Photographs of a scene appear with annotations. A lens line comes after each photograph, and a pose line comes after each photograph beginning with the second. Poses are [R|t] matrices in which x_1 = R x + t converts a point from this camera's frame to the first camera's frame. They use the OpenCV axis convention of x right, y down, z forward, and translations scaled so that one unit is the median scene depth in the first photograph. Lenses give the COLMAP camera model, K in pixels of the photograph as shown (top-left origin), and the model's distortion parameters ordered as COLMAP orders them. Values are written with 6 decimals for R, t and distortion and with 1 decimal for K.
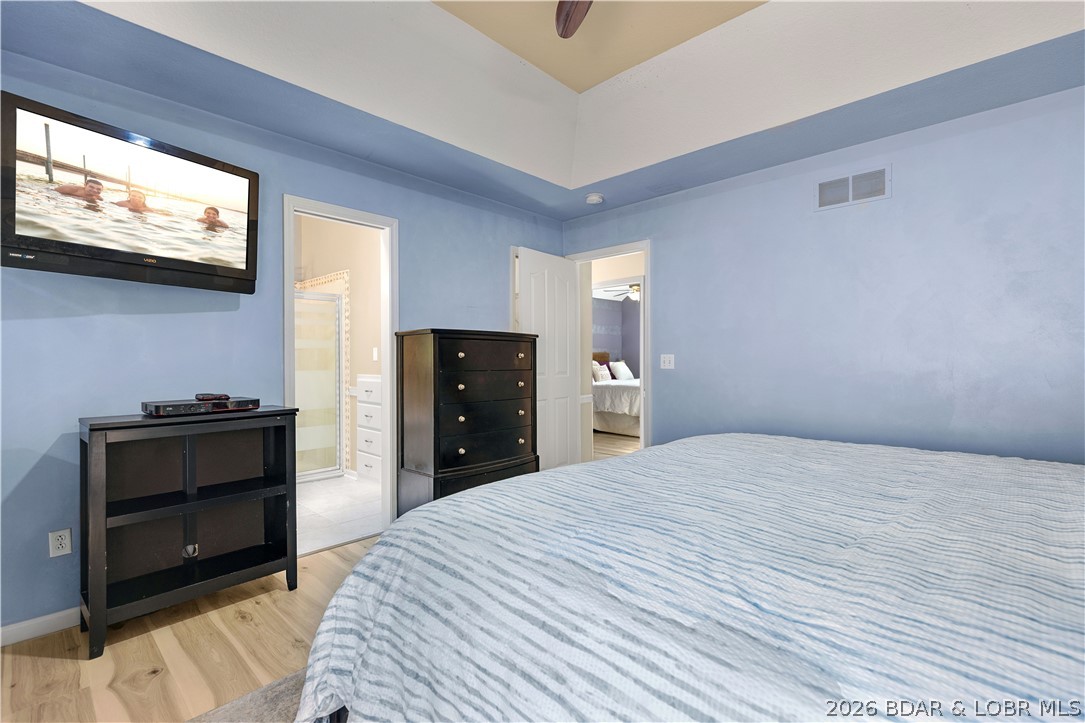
lens RADIAL K [[490.1, 0, 543.2], [0, 490.1, 364.2], [0, 0, 1]] dist [0.003398, 0.000836]
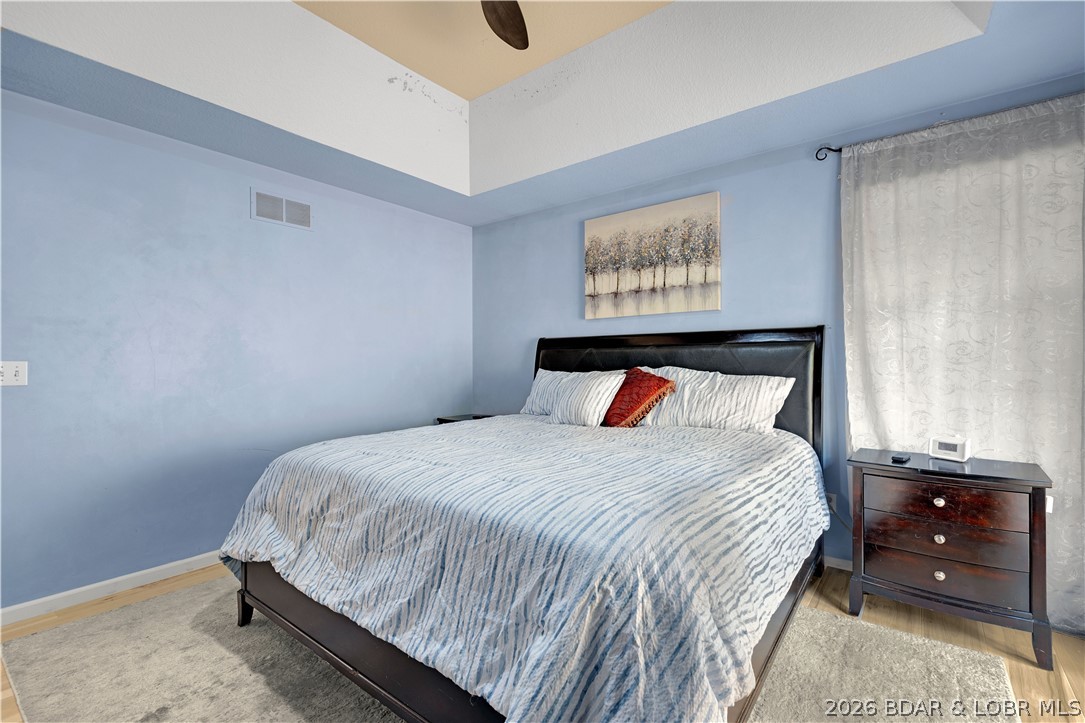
lens RADIAL K [[490.1, 0, 543.2], [0, 490.1, 364.2], [0, 0, 1]] dist [0.003398, 0.000836]
pose [[-0.086456, 0.000493, 0.996256, -1.285397], [0.020882, 0.999781, 0.001318, -0.017004], [-0.996037, 0.020918, -0.086447, 1.355993]]
